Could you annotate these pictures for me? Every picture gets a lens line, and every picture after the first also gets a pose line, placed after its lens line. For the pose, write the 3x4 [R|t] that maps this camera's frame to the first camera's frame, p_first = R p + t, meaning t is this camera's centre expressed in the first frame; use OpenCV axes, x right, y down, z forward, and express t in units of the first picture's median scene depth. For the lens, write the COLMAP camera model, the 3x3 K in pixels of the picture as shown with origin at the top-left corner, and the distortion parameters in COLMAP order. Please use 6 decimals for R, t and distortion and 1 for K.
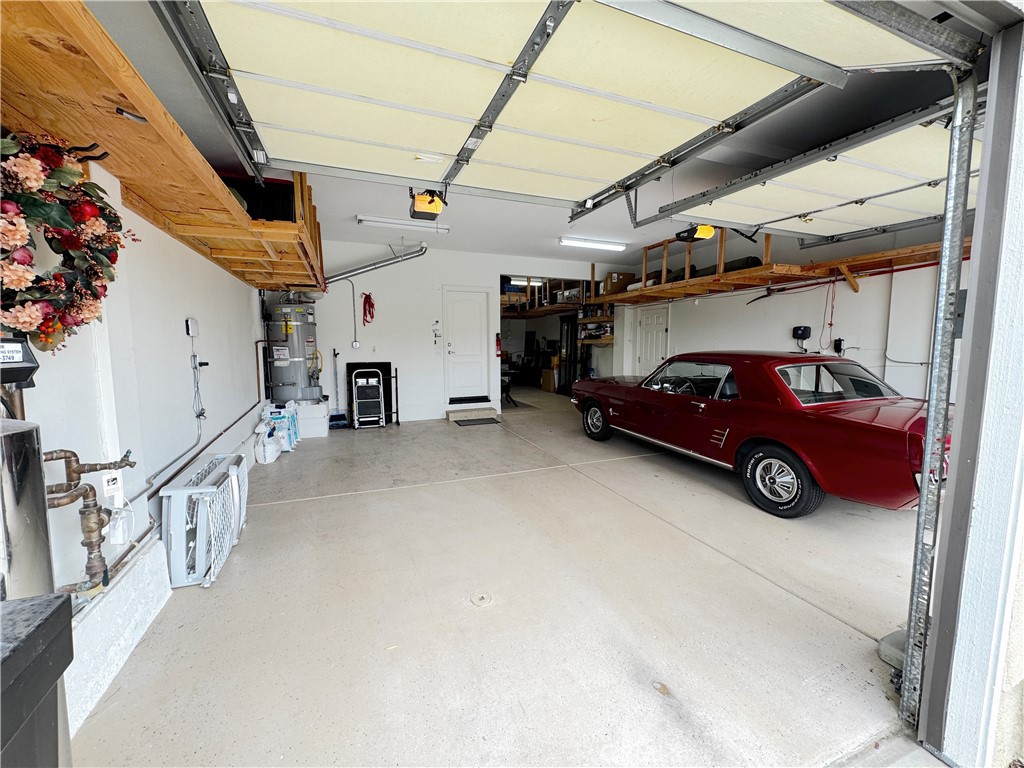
lens RADIAL K [[408.2, 0, 509.5], [0, 408.2, 381.8], [0, 0, 1]] dist [0.002751, -0.000076]
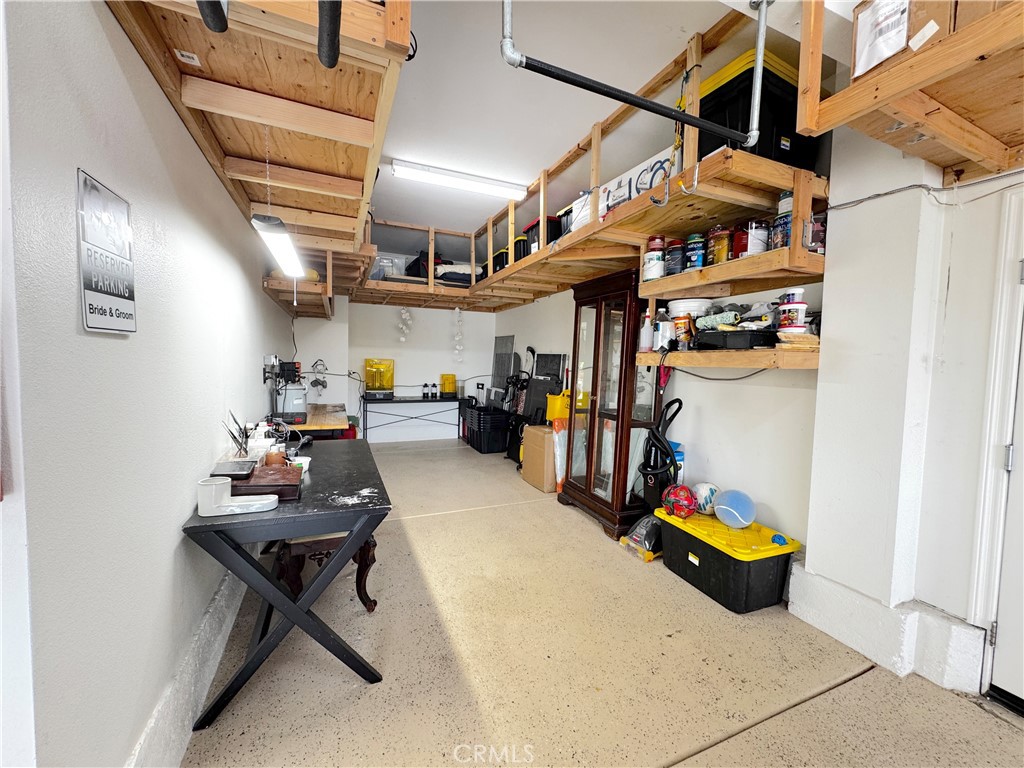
lens RADIAL K [[408.2, 0, 512.9], [0, 408.2, 381.3], [0, 0, 1]] dist [0.002751, -0.000076]
pose [[0.999336, 0.017937, 0.031704, 0.058704], [-0.016641, 0.999034, -0.040679, -0.061128], [-0.032403, 0.040125, 0.998669, 0.631635]]
